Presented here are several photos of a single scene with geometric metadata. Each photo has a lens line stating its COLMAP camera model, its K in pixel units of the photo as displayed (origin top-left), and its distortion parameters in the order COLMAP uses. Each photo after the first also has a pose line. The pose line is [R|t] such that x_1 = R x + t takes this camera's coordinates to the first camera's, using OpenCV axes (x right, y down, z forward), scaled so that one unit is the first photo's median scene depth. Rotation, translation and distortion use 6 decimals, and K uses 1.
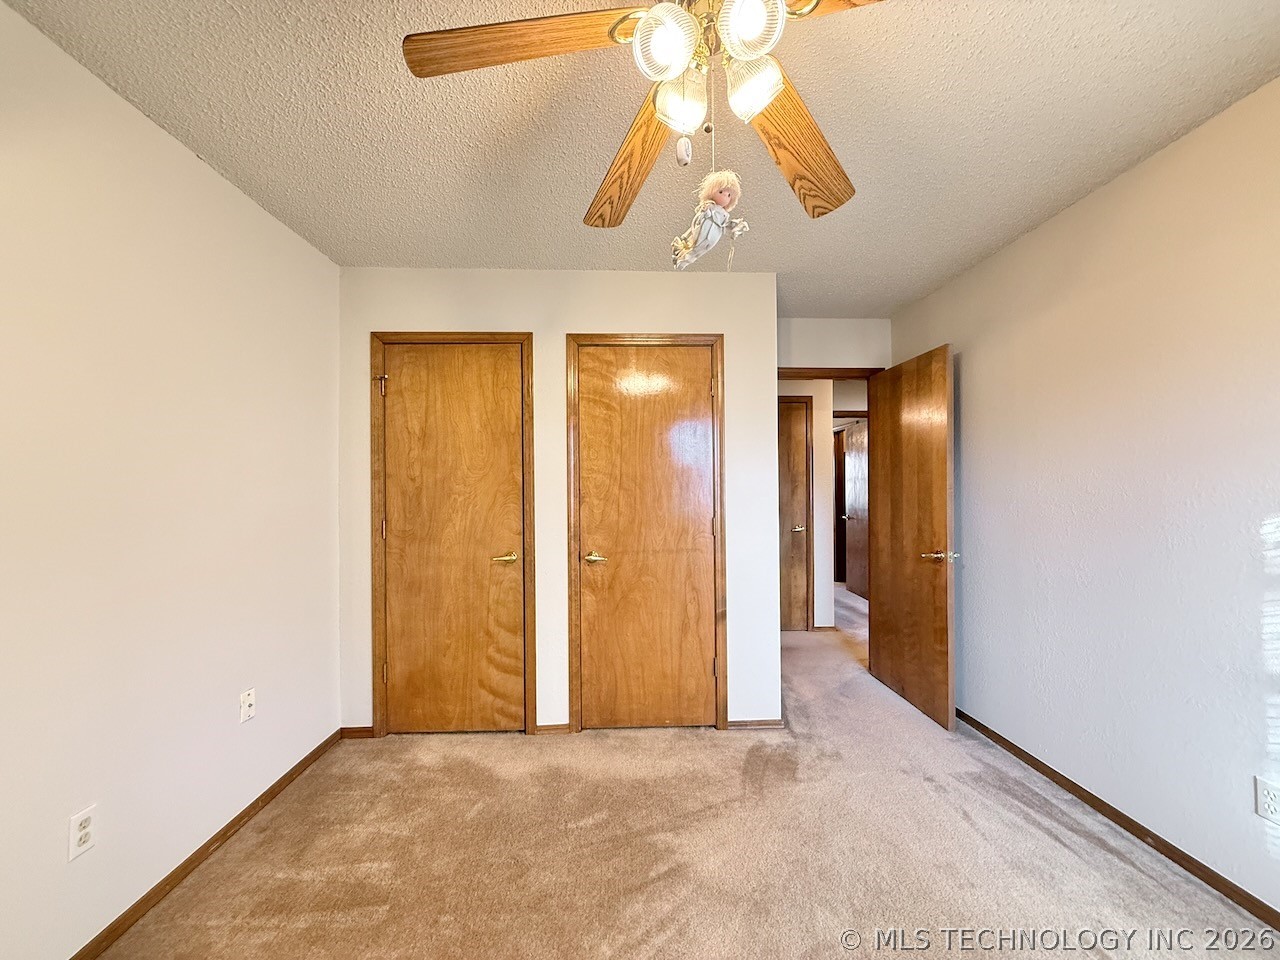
lens RADIAL K [[508.4, 0, 650.9], [0, 508.4, 477.5], [0, 0, 1]] dist [-0.000256, 0.000303]
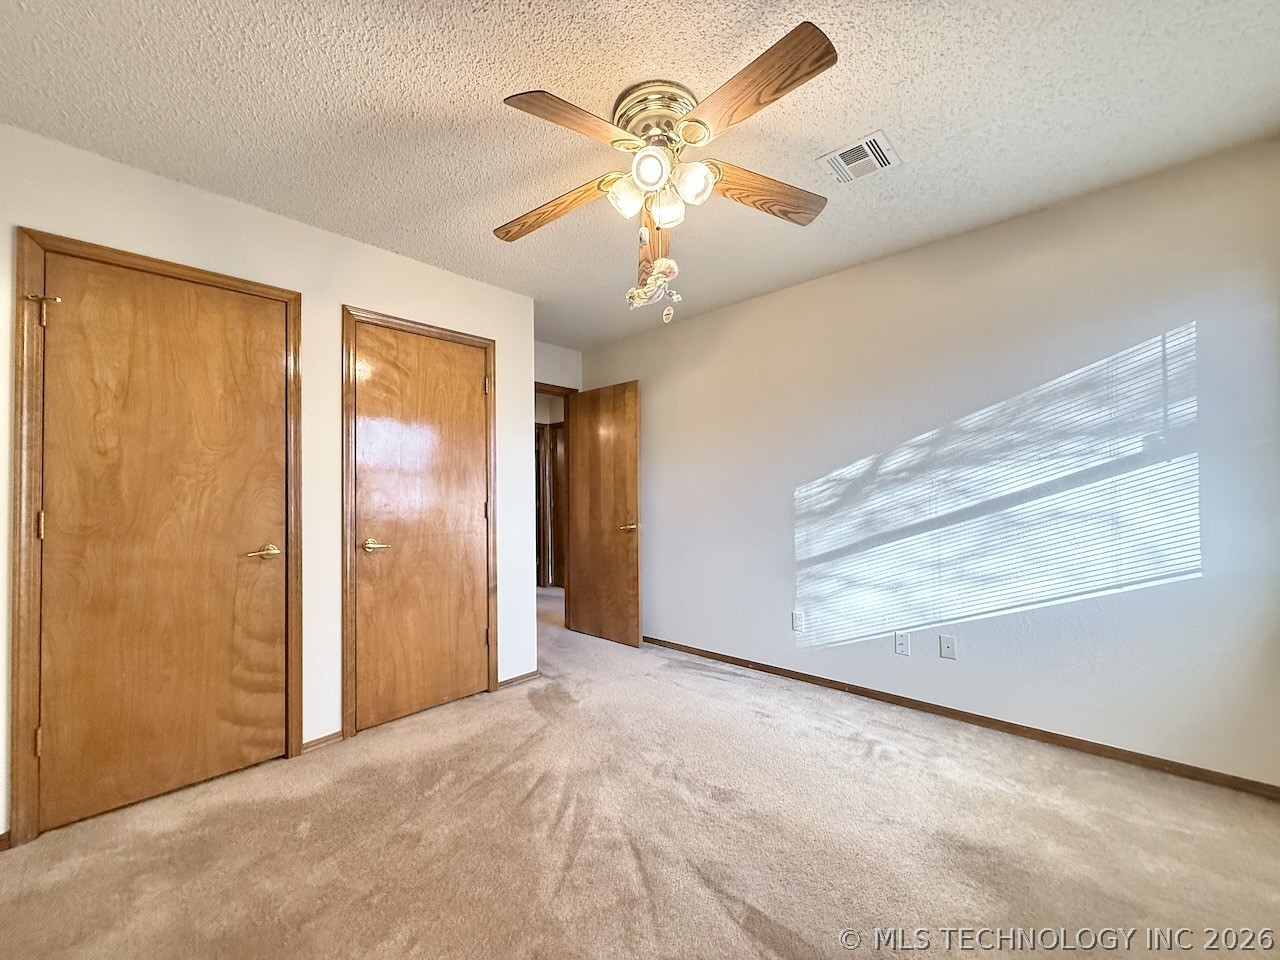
lens RADIAL K [[508.4, 0, 635.9], [0, 508.4, 478.3], [0, 0, 1]] dist [-0.000256, 0.000303]
pose [[0.712735, 0.019952, 0.701150, -0.434298], [-0.001738, 0.999643, -0.026679, 0.056438], [-0.701431, 0.017797, 0.712515, -0.025764]]
